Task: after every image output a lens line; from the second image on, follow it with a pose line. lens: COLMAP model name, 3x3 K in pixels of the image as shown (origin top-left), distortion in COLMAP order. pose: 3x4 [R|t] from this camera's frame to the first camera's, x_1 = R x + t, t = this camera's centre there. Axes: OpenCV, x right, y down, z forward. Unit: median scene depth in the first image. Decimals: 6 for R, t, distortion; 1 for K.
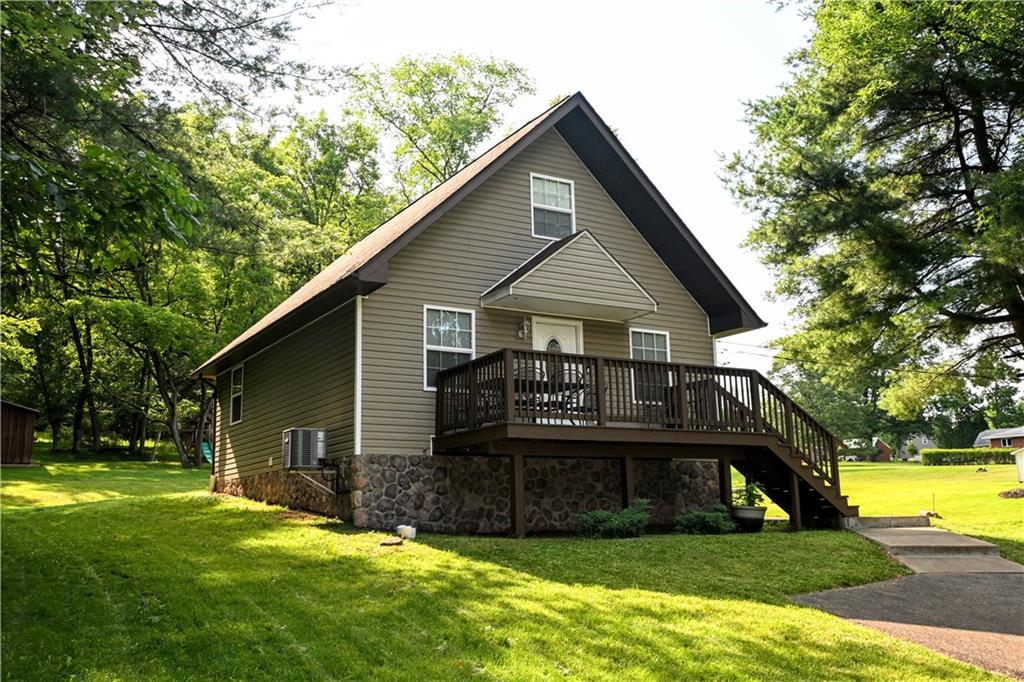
lens RADIAL K [[963.1, 0, 511.7], [0, 963.1, 340.1], [0, 0, 1]] dist [0.008623, 0.000000]
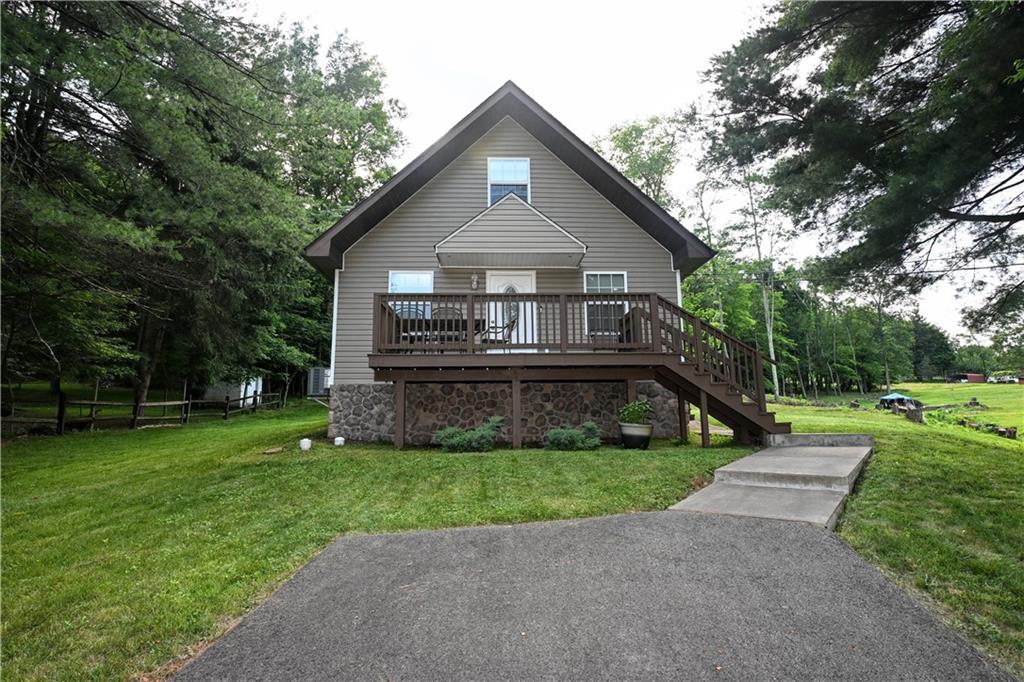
lens RADIAL K [[555.2, 0, 511.3], [0, 555.2, 340.3], [0, 0, 1]] dist [-0.002416, -0.000110]
pose [[0.875659, -0.067055, -0.478251, 0.395045], [0.083378, 0.996434, 0.012953, 0.059596], [0.475677, -0.051218, 0.878127, 0.386564]]
